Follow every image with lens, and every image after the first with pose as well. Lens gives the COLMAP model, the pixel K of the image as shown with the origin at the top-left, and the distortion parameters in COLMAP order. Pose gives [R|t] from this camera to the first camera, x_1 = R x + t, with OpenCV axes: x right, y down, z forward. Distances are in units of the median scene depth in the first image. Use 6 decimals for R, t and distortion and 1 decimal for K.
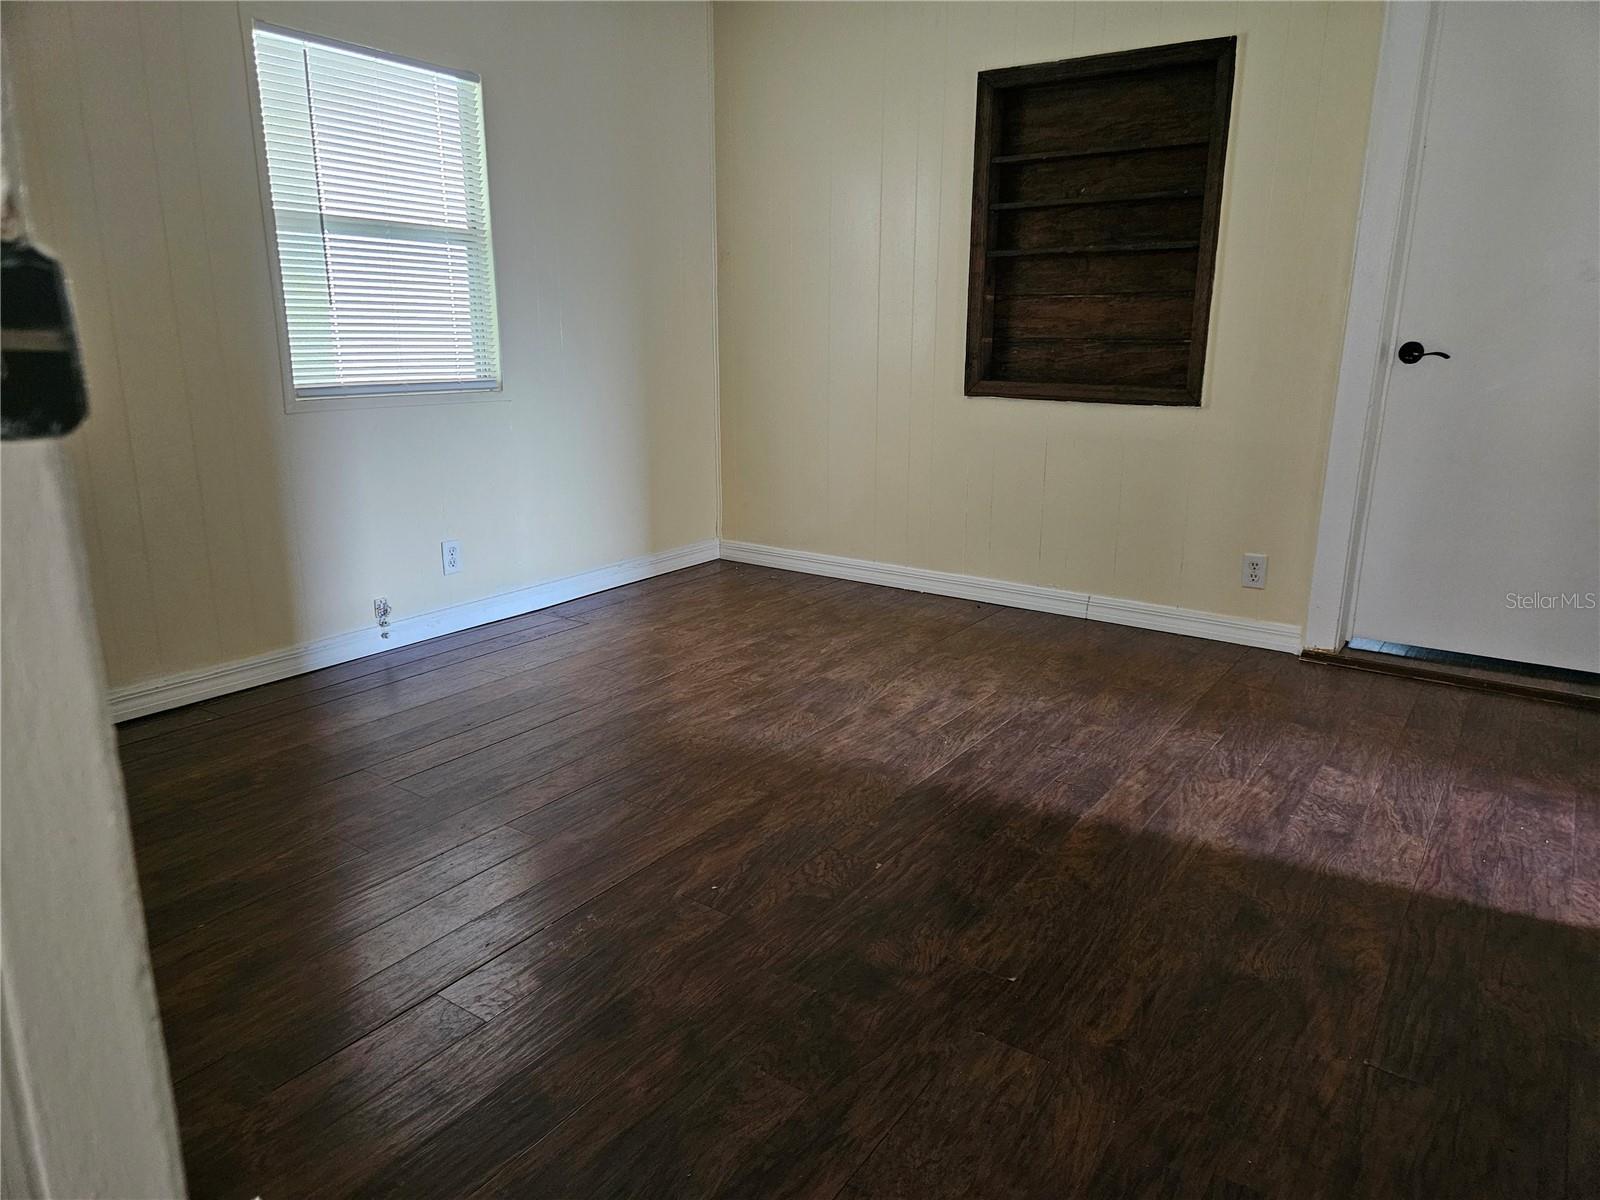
lens RADIAL K [[1066.4, 0, 795.9], [0, 1066.4, 599.3], [0, 0, 1]] dist [0.079607, -0.065695]
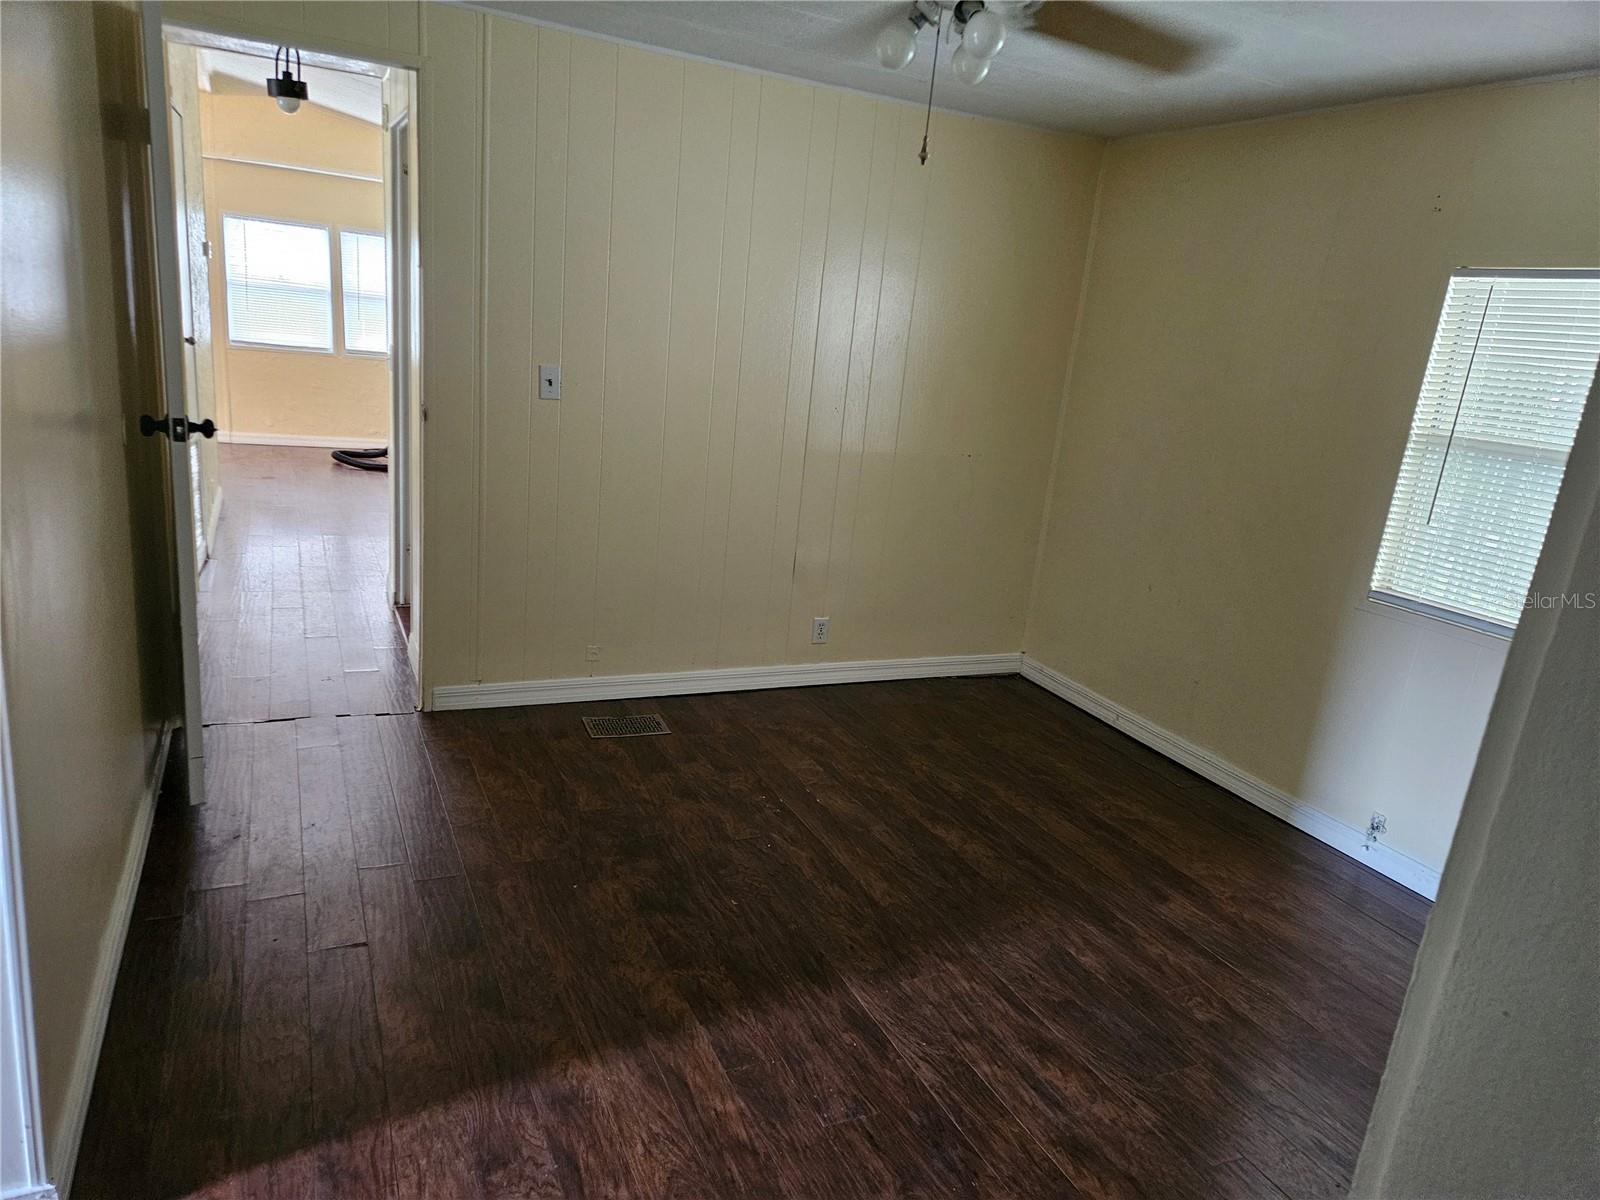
lens RADIAL K [[1066.4, 0, 795.9], [0, 1066.4, 599.3], [0, 0, 1]] dist [0.079607, -0.065695]
pose [[-0.500872, 0.153958, -0.851718, 0.899552], [-0.318967, 0.881959, 0.347000, -0.453465], [0.804604, 0.445473, -0.392641, 1.163340]]
